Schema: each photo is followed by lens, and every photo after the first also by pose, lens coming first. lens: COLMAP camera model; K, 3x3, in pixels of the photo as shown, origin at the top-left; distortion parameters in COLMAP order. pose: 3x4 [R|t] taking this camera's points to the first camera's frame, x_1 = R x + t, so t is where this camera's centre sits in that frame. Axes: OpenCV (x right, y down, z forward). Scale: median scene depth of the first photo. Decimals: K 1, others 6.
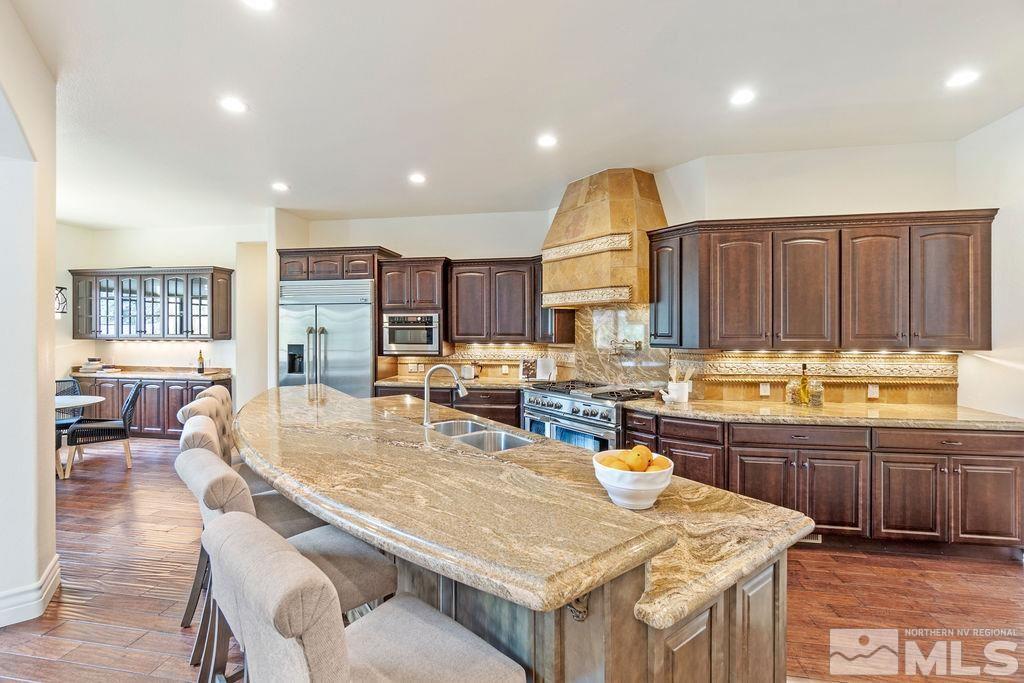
lens RADIAL K [[434.3, 0, 508.9], [0, 434.3, 341.1], [0, 0, 1]] dist [-0.014970, 0.000077]
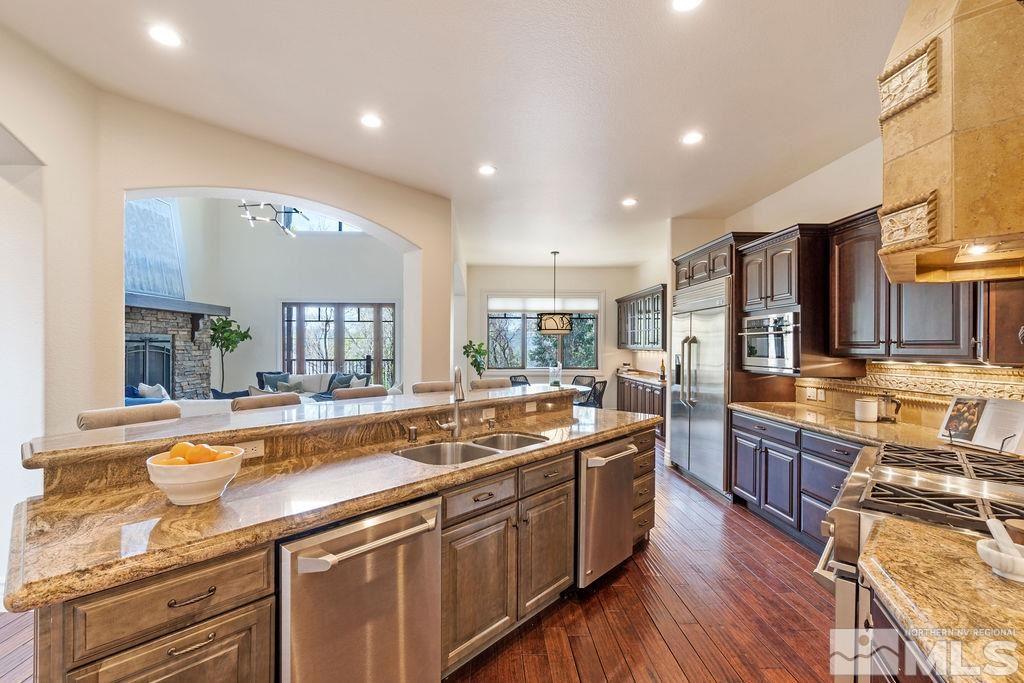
lens RADIAL K [[448.6, 0, 510.1], [0, 448.6, 351.0], [0, 0, 1]] dist [-0.009193, 0.000121]
pose [[0.200187, 0.011772, -0.979687, 0.409670], [-0.029489, 0.999547, 0.005985, 0.004381], [0.979314, 0.027692, 0.200444, 0.433326]]
